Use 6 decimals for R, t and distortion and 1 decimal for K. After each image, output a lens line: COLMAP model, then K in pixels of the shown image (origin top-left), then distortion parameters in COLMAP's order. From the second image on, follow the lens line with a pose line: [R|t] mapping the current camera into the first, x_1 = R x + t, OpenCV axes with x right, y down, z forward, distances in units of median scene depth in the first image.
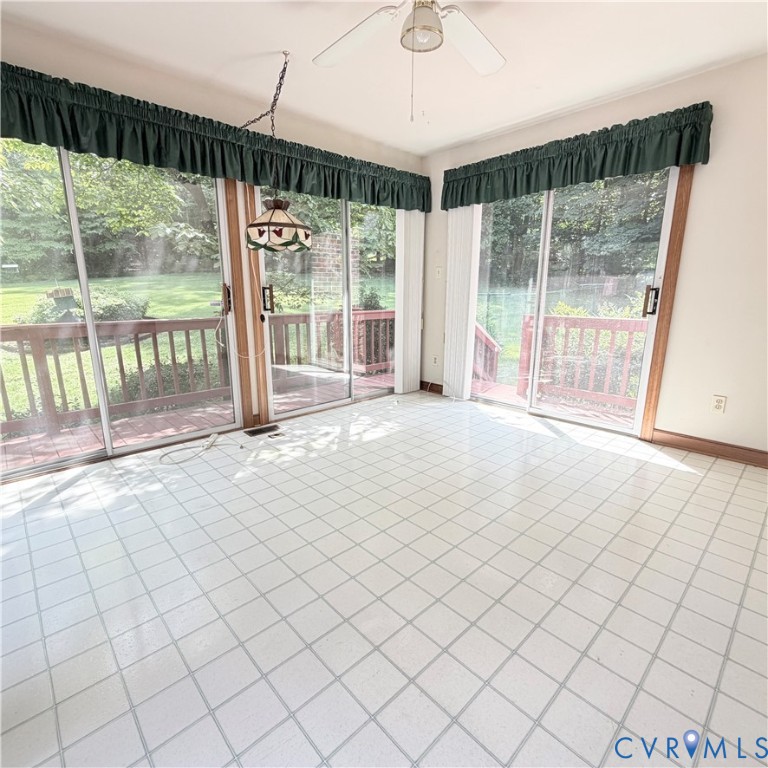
lens RADIAL K [[409.7, 0, 385.7], [0, 409.7, 386.7], [0, 0, 1]] dist [-0.000566, -0.000923]
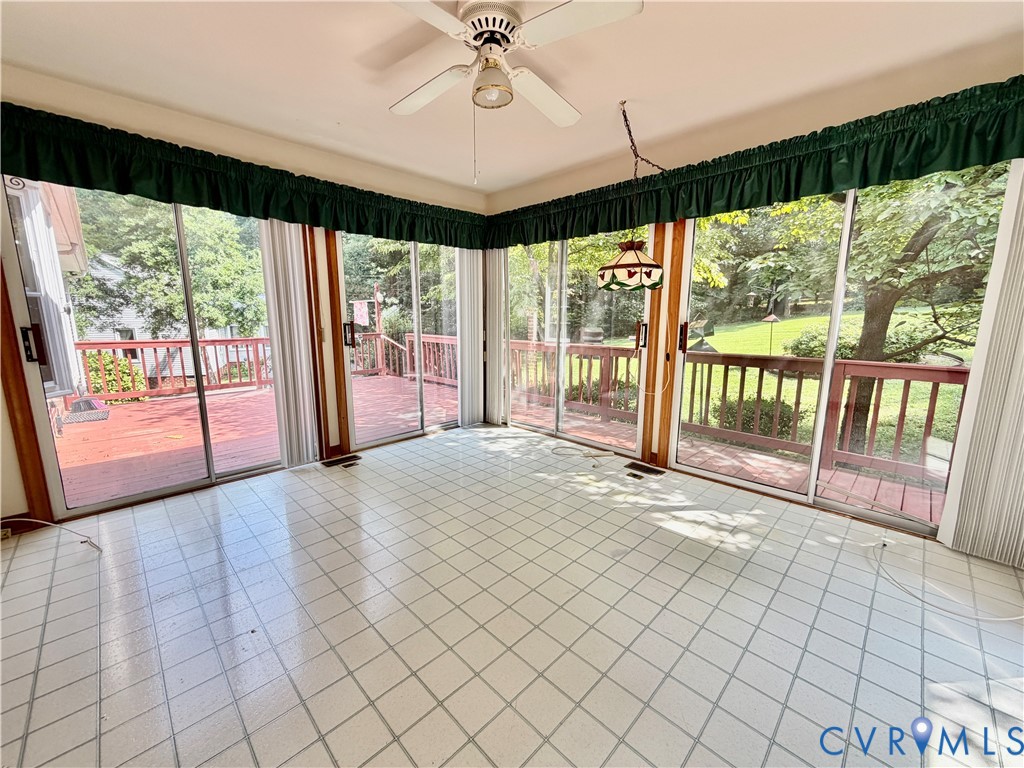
lens RADIAL K [[407.2, 0, 514.8], [0, 407.2, 383.1], [0, 0, 1]] dist [-0.003805, 0.000668]
pose [[0.028303, 0.162993, -0.986221, 0.684751], [-0.226138, 0.962082, 0.152514, -0.187822], [0.973684, 0.218706, 0.064089, 0.657220]]
